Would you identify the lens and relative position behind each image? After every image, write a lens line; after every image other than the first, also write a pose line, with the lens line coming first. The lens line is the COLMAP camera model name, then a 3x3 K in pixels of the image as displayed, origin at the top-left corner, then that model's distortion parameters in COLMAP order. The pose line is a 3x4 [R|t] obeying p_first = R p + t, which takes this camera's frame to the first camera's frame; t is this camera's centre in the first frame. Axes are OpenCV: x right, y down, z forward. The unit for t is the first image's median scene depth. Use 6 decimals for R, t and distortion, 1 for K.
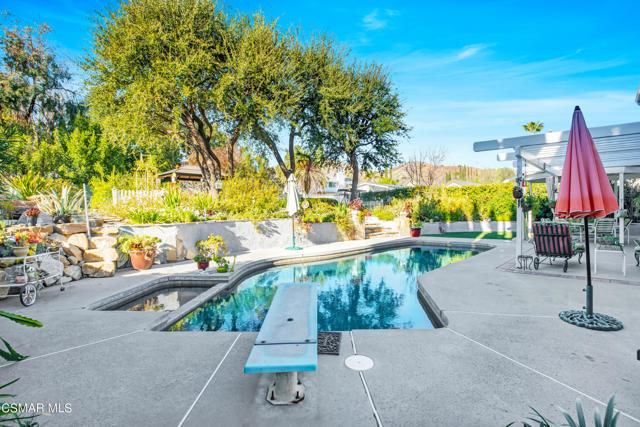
lens RADIAL K [[309.8, 0, 318.1], [0, 309.8, 212.7], [0, 0, 1]] dist [0.020018, -0.001104]
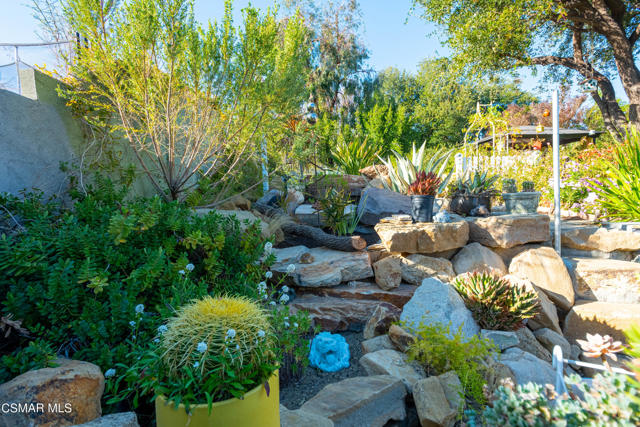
lens RADIAL K [[309.8, 0, 320.4], [0, 309.8, 211.9], [0, 0, 1]] dist [0.020018, -0.001104]
pose [[0.738043, 0.034064, -0.673893, -0.271633], [-0.015646, 0.999320, 0.033378, 0.009096], [0.674572, -0.014091, 0.738075, 0.231940]]
